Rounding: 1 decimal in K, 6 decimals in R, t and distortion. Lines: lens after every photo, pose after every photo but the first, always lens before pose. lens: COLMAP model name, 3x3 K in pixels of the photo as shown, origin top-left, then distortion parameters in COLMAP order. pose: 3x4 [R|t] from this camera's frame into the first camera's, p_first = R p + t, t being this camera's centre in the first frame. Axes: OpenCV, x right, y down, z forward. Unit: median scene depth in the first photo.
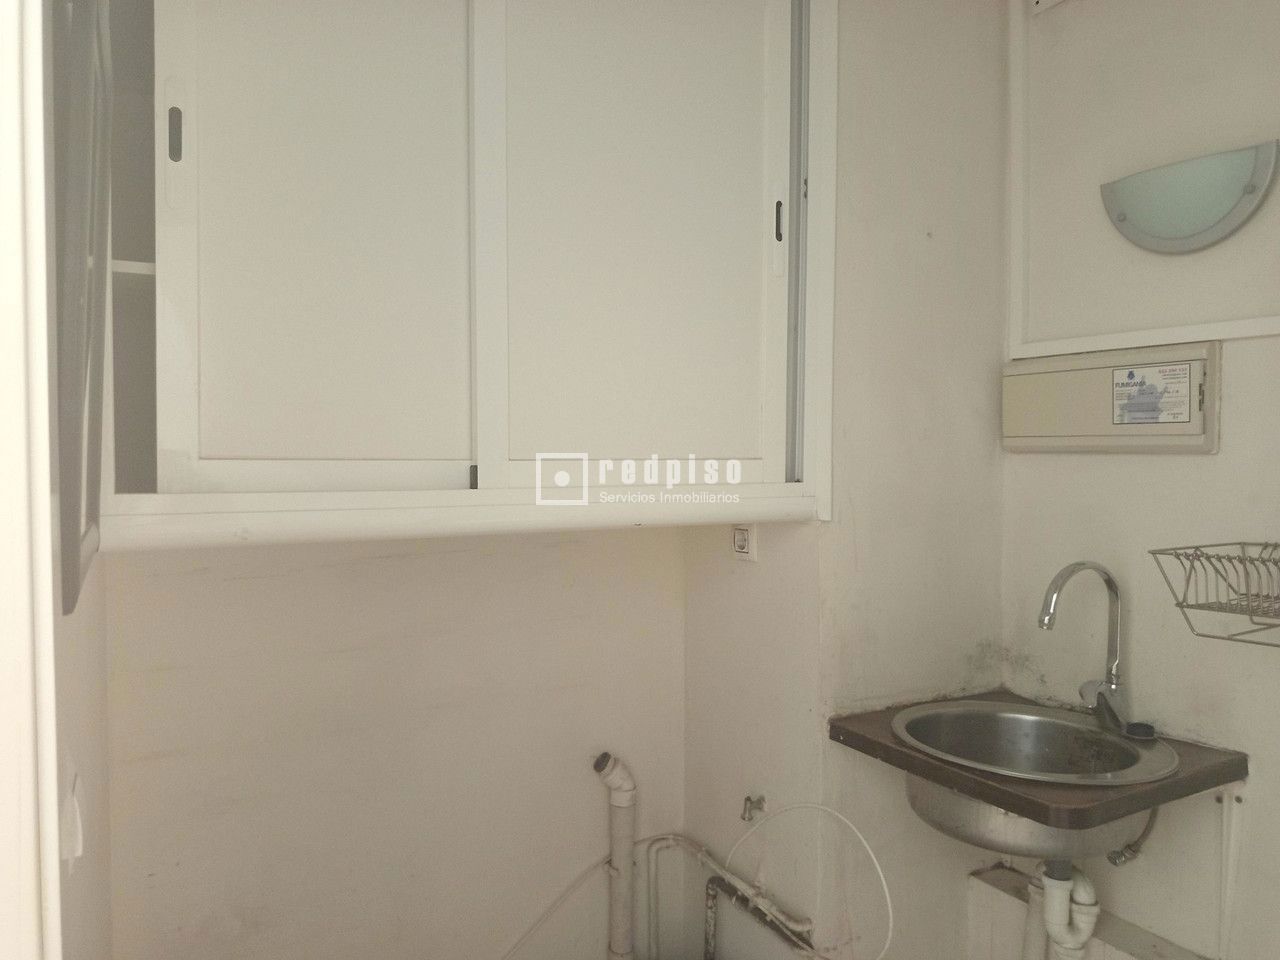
lens RADIAL K [[855.7, 0, 640.0], [0, 855.7, 480.0], [0, 0, 1]] dist [-0.002854, -0.025238]
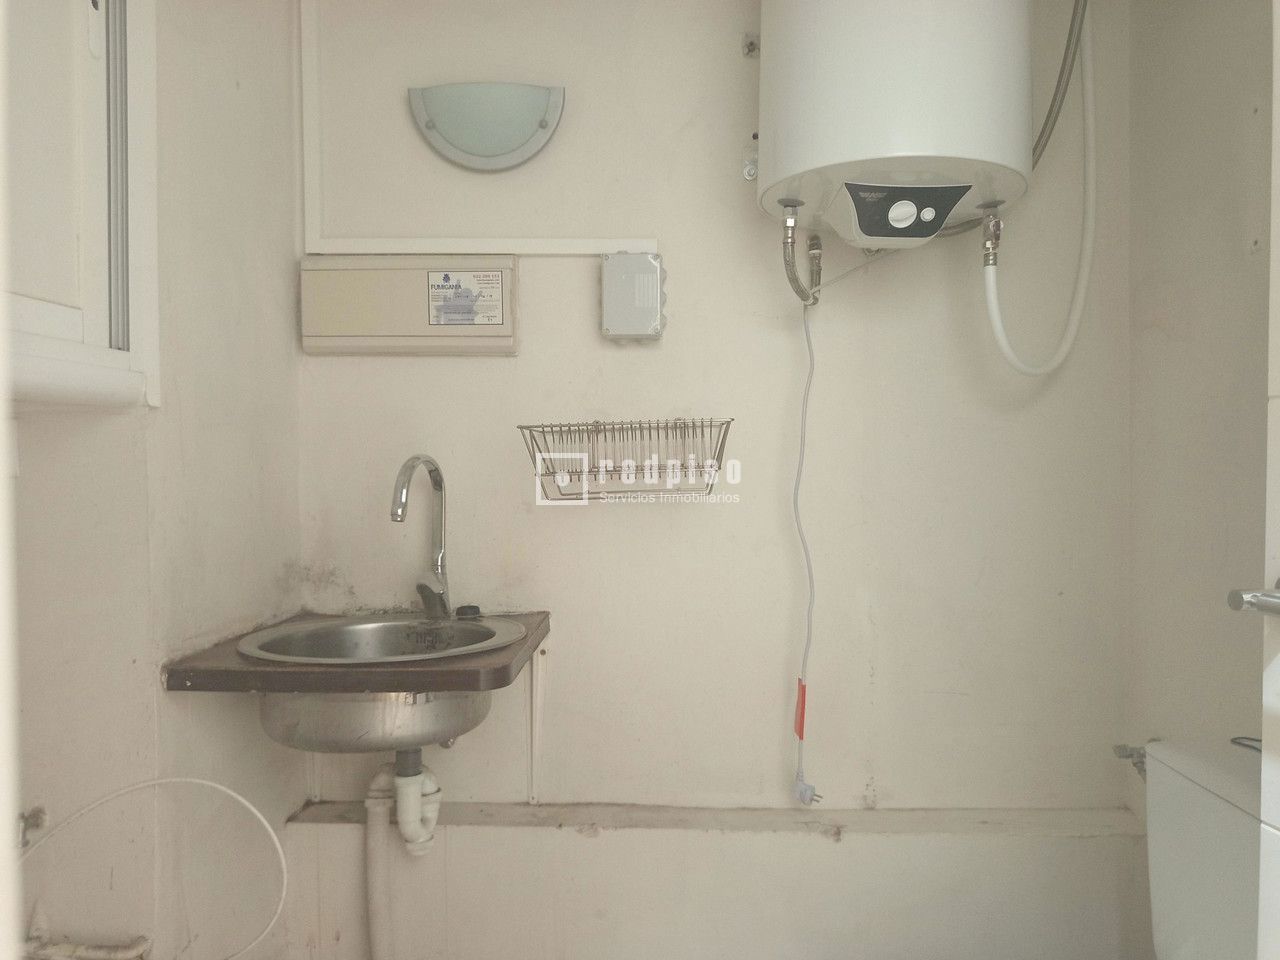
lens RADIAL K [[897.7, 0, 640.0], [0, 897.7, 480.0], [0, 0, 1]] dist [0.007607, -0.010389]
pose [[0.529395, -0.026022, 0.847976, -0.241307], [0.019543, 0.999638, 0.018475, 0.109128], [-0.848150, 0.006792, 0.529712, 0.211633]]
